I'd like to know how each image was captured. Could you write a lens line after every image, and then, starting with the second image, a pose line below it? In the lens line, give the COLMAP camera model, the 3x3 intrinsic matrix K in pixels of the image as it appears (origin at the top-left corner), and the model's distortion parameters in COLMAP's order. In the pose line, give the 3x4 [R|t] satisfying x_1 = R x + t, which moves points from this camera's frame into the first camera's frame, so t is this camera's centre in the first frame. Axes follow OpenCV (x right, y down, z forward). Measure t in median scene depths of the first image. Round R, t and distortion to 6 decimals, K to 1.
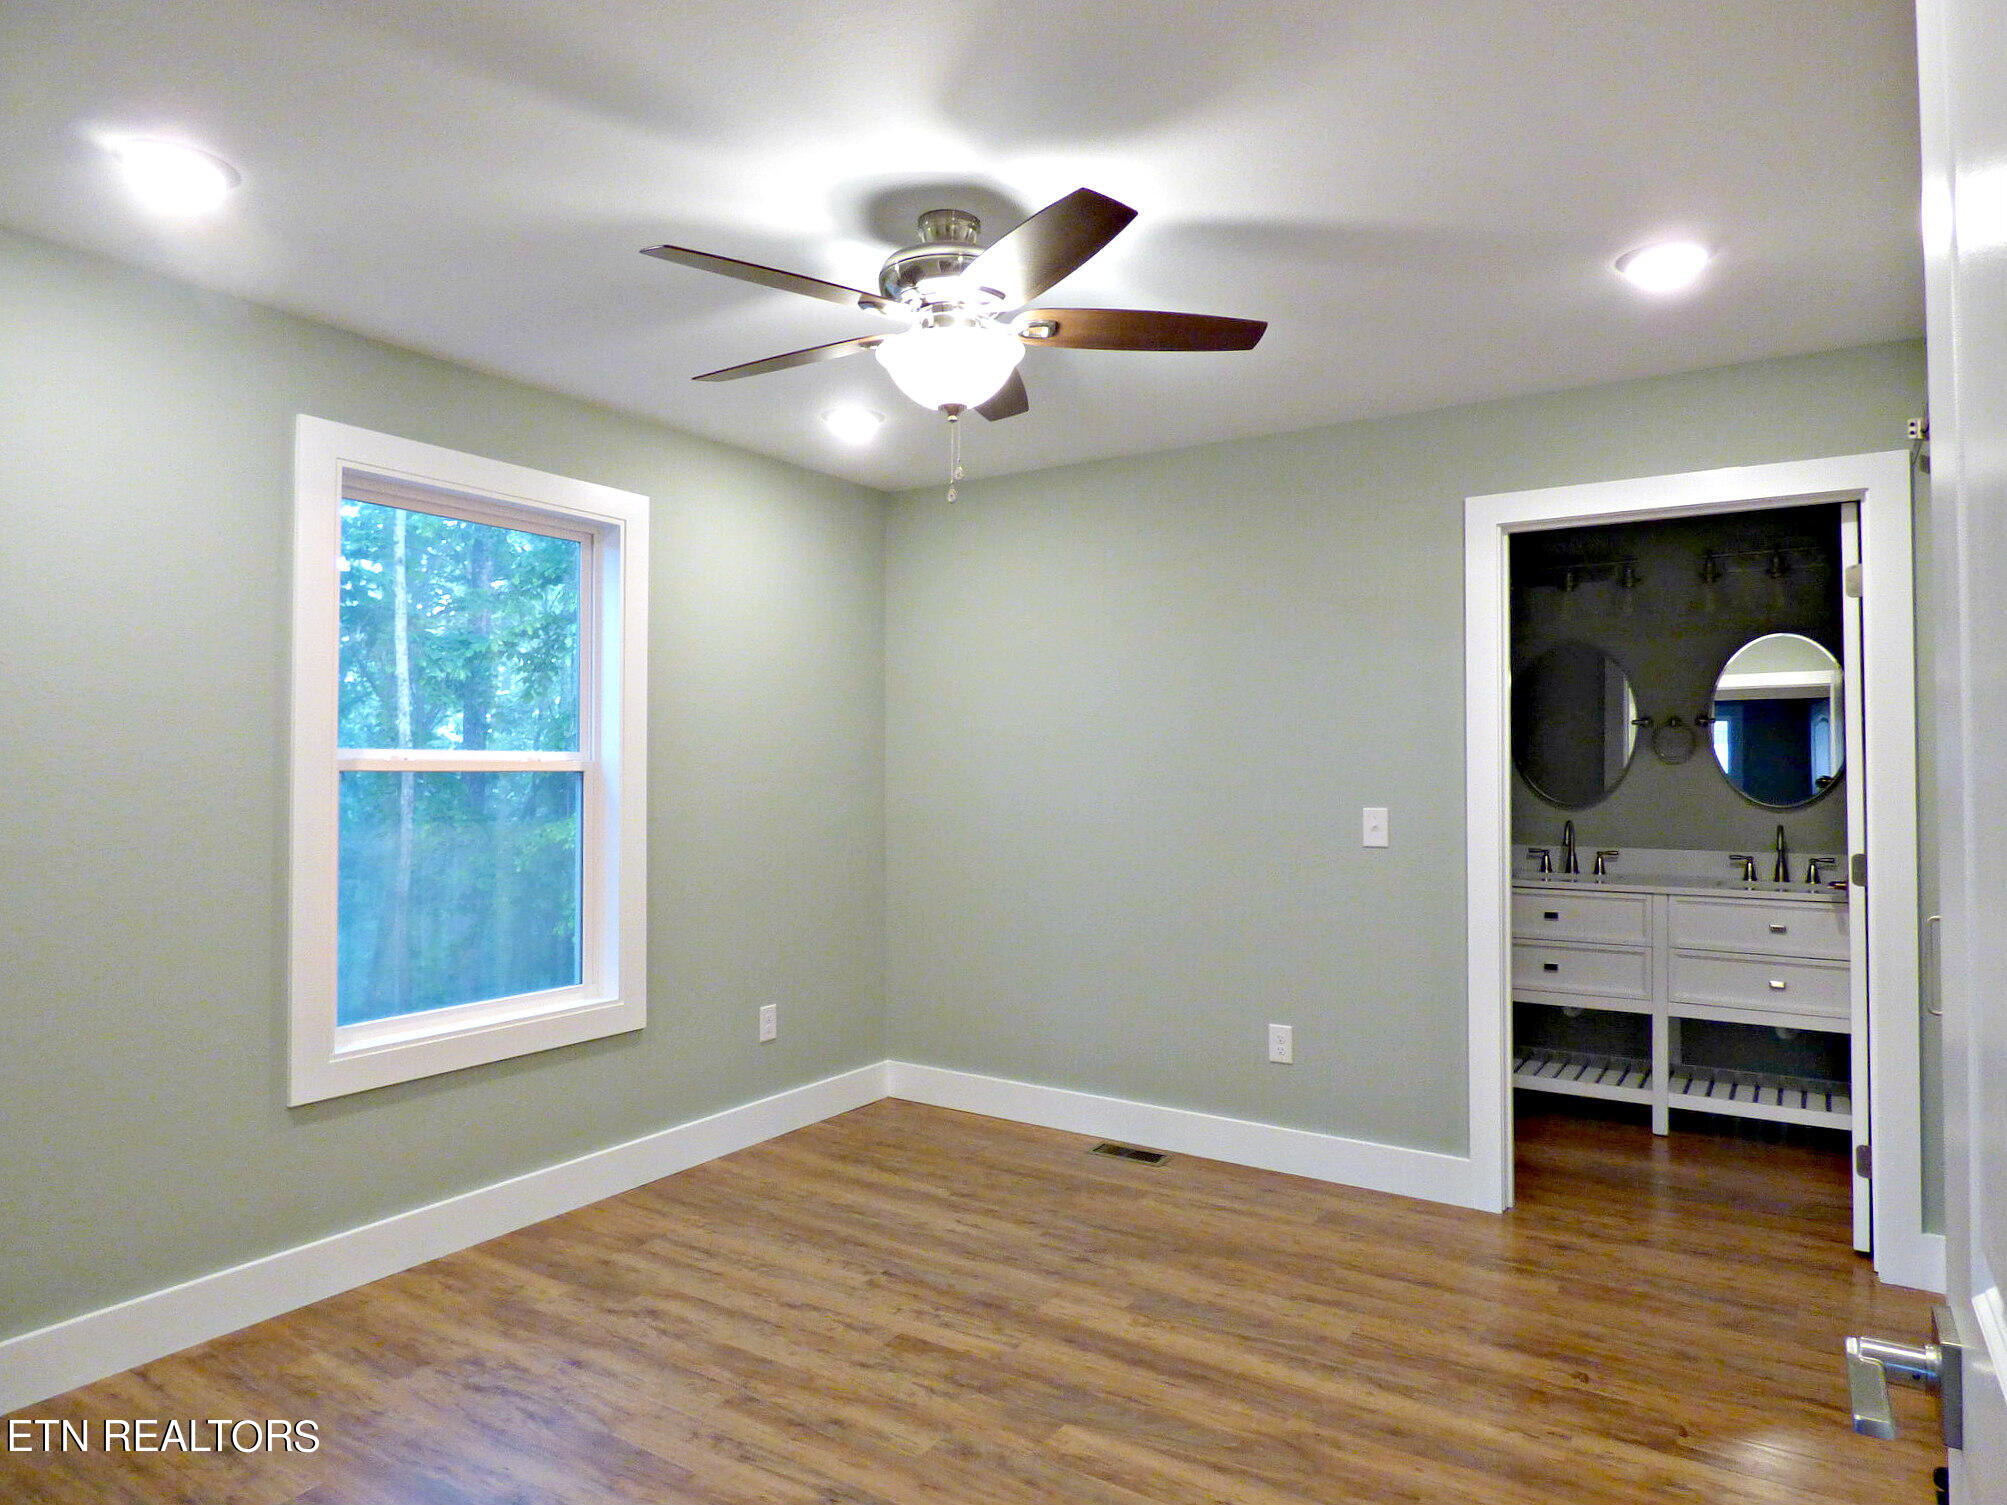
lens RADIAL K [[1210.8, 0, 1030.1], [0, 1210.8, 744.7], [0, 0, 1]] dist [-0.003226, -0.001216]
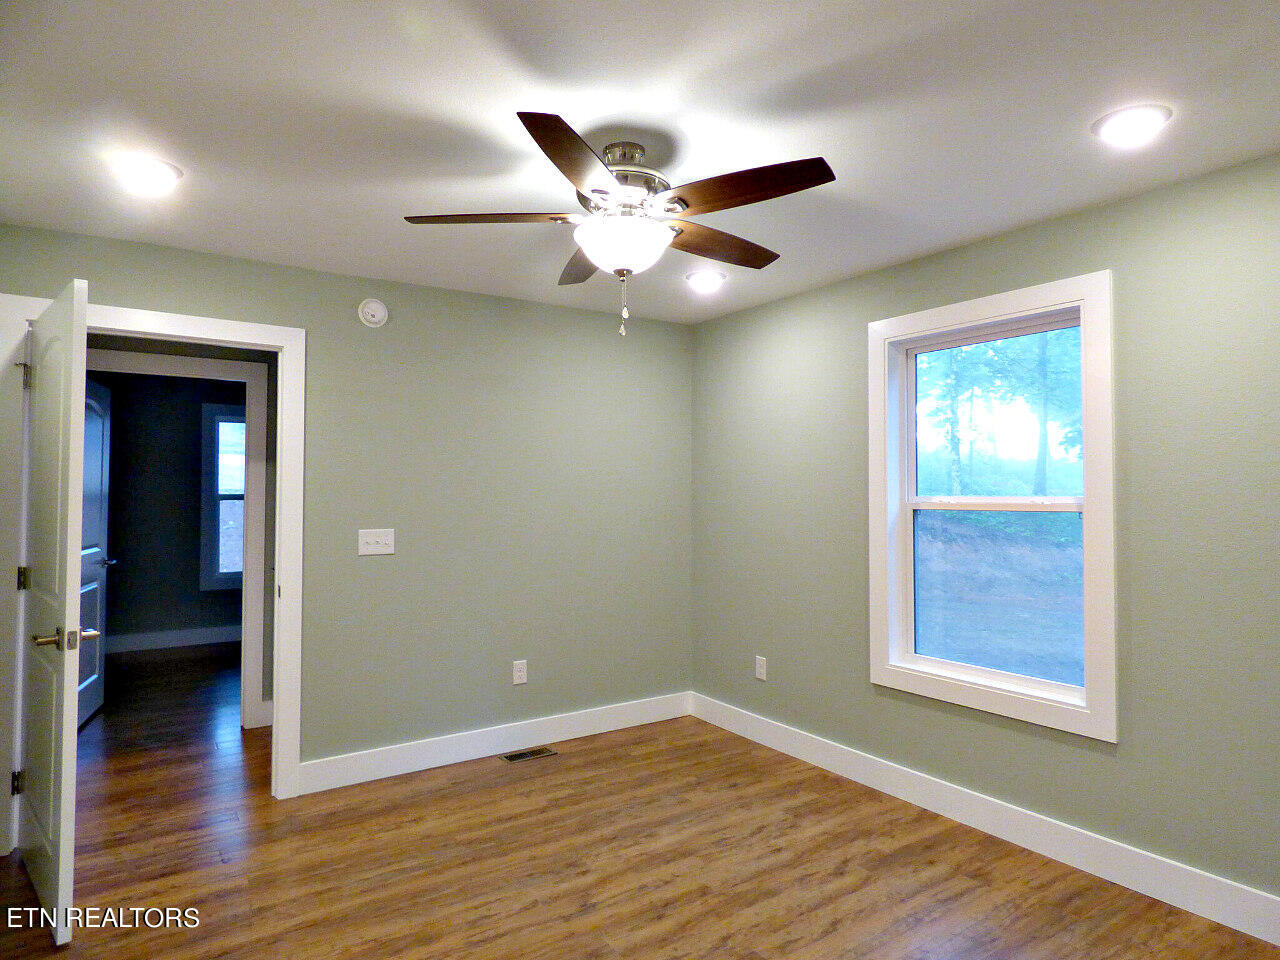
lens RADIAL K [[772.2, 0, 656.9], [0, 772.2, 475.0], [0, 0, 1]] dist [-0.003226, -0.001216]
pose [[-0.392154, -0.024247, -0.919580, 0.665976], [0.015718, 0.999330, -0.033053, 0.005001], [0.919765, -0.027416, -0.391511, 1.178324]]
